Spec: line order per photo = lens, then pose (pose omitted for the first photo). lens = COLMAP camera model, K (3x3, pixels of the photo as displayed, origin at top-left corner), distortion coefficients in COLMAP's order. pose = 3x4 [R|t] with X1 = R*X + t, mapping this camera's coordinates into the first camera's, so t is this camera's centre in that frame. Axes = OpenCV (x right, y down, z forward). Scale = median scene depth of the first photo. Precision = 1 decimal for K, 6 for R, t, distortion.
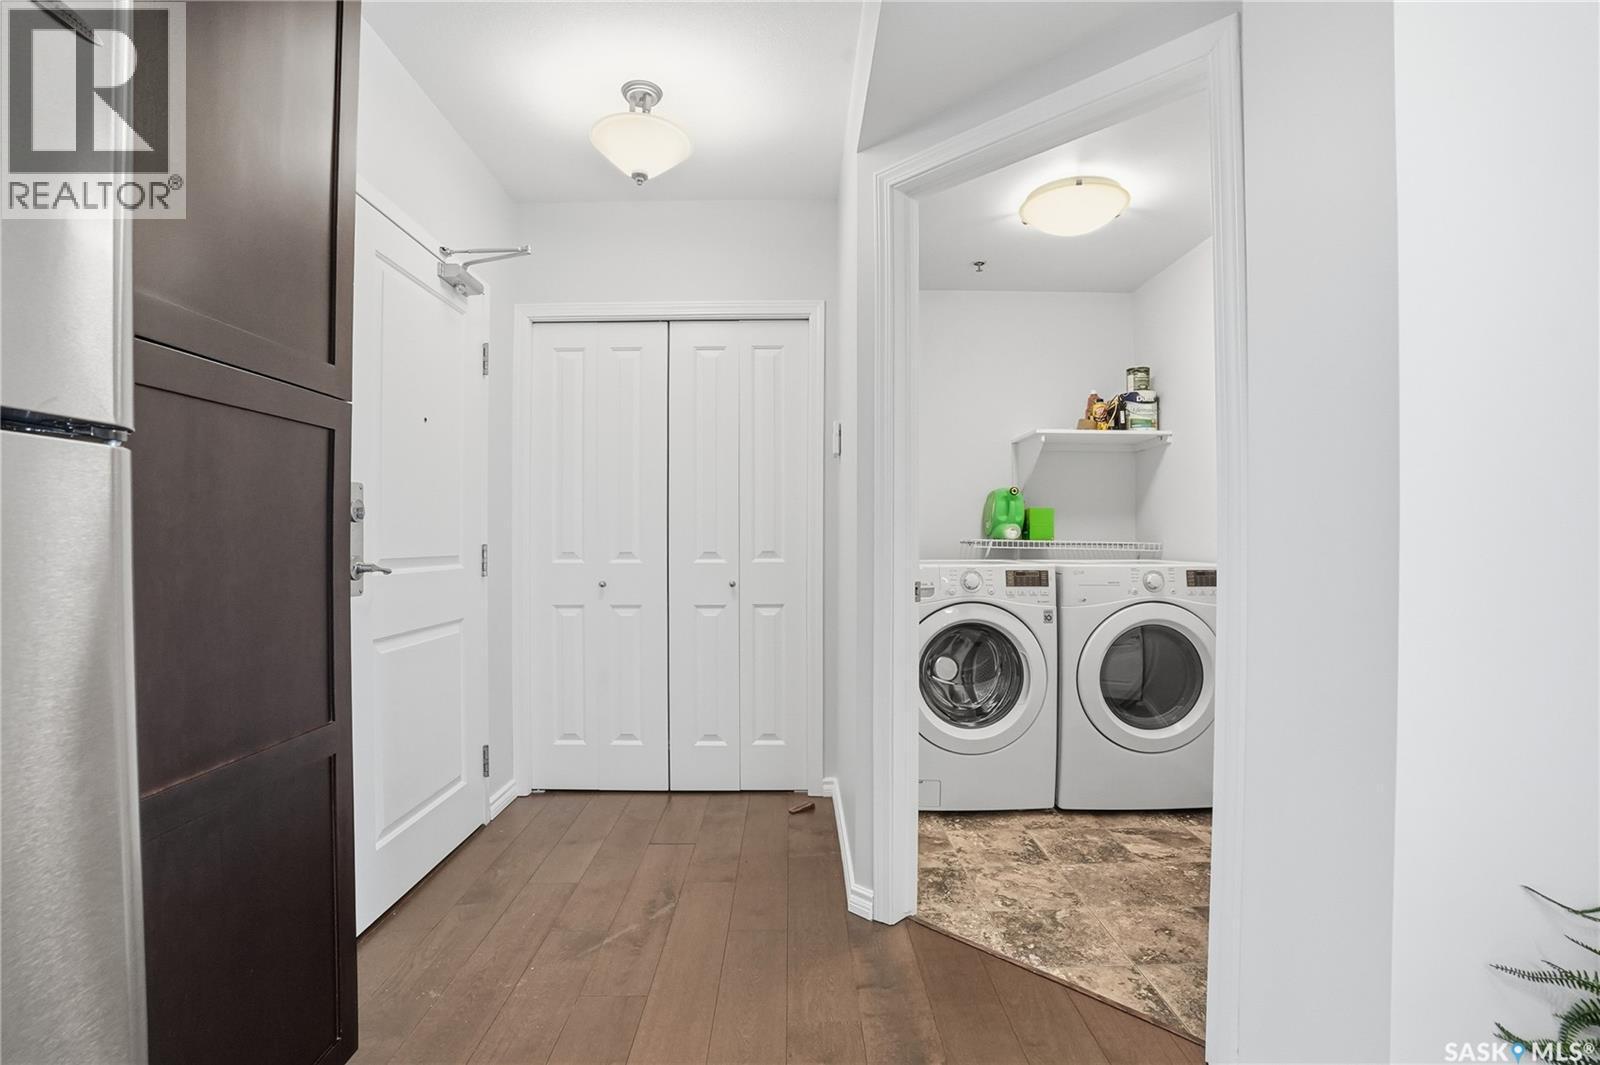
lens RADIAL K [[761.0, 0, 796.2], [0, 761.0, 536.5], [0, 0, 1]] dist [-0.071856, 0.025739]
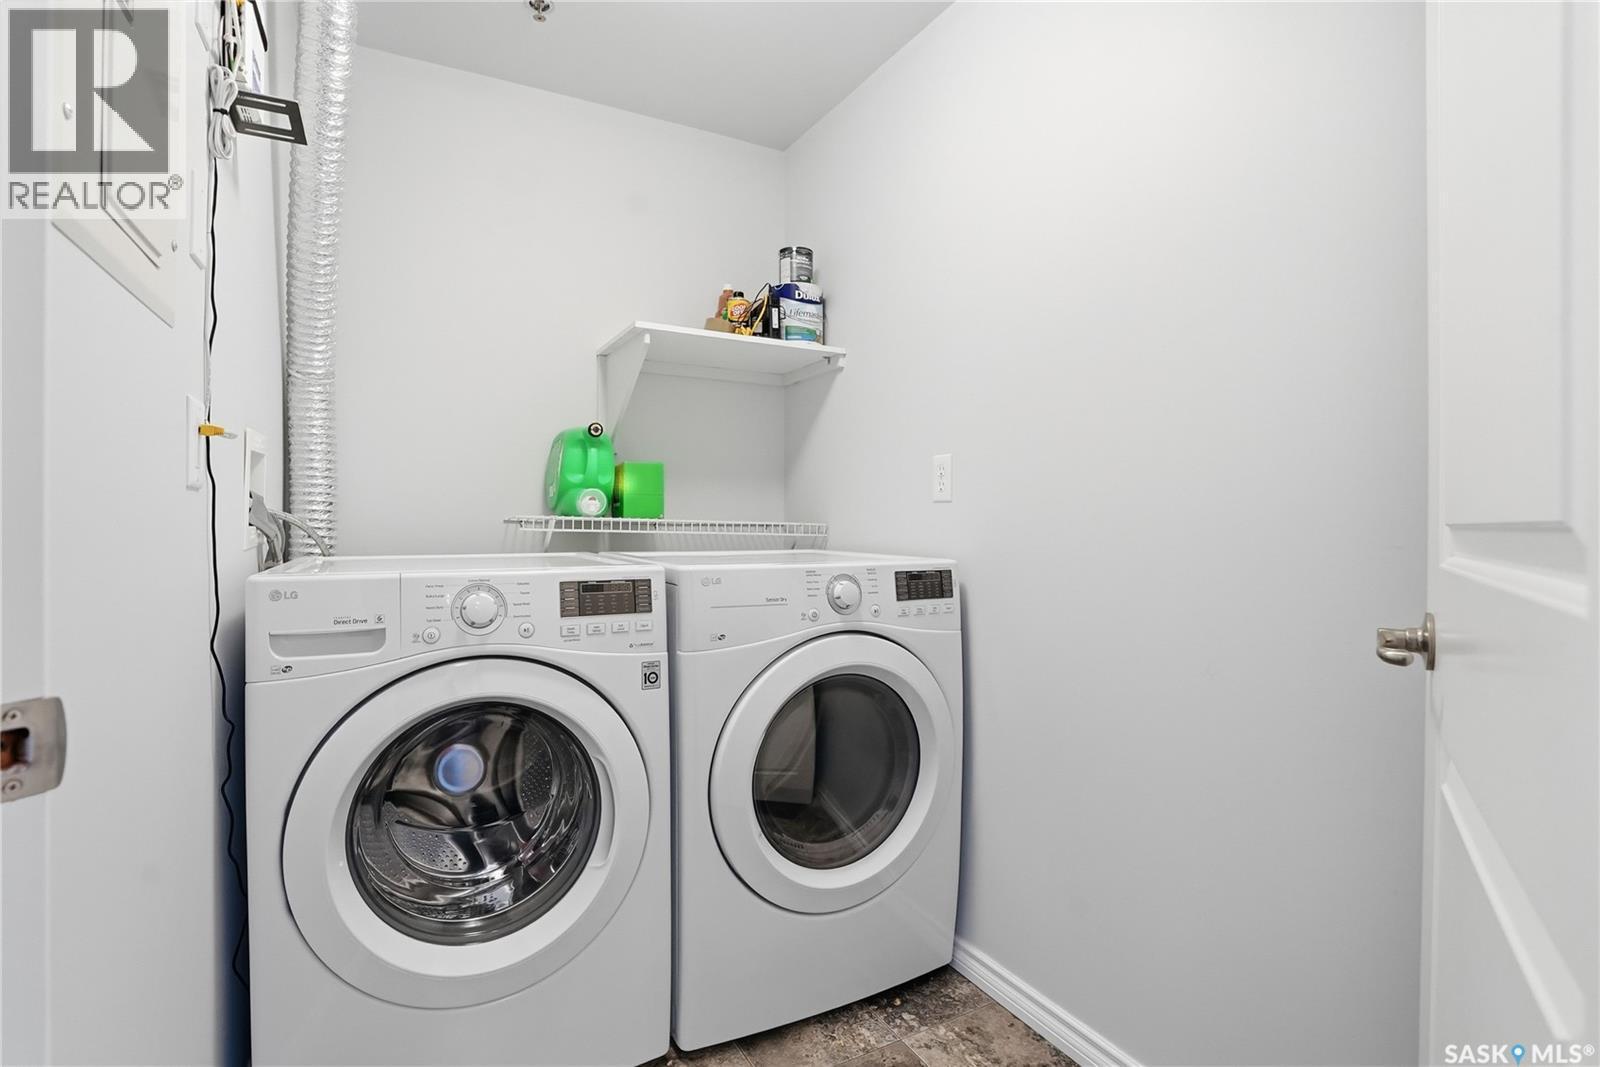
lens RADIAL K [[761.0, 0, 796.2], [0, 761.0, 537.5], [0, 0, 1]] dist [-0.071856, 0.025739]
pose [[0.879353, -0.005957, 0.476133, 0.155081], [-0.006462, 0.999680, 0.024440, 0.004997], [-0.476126, -0.024568, 0.879034, 0.445271]]
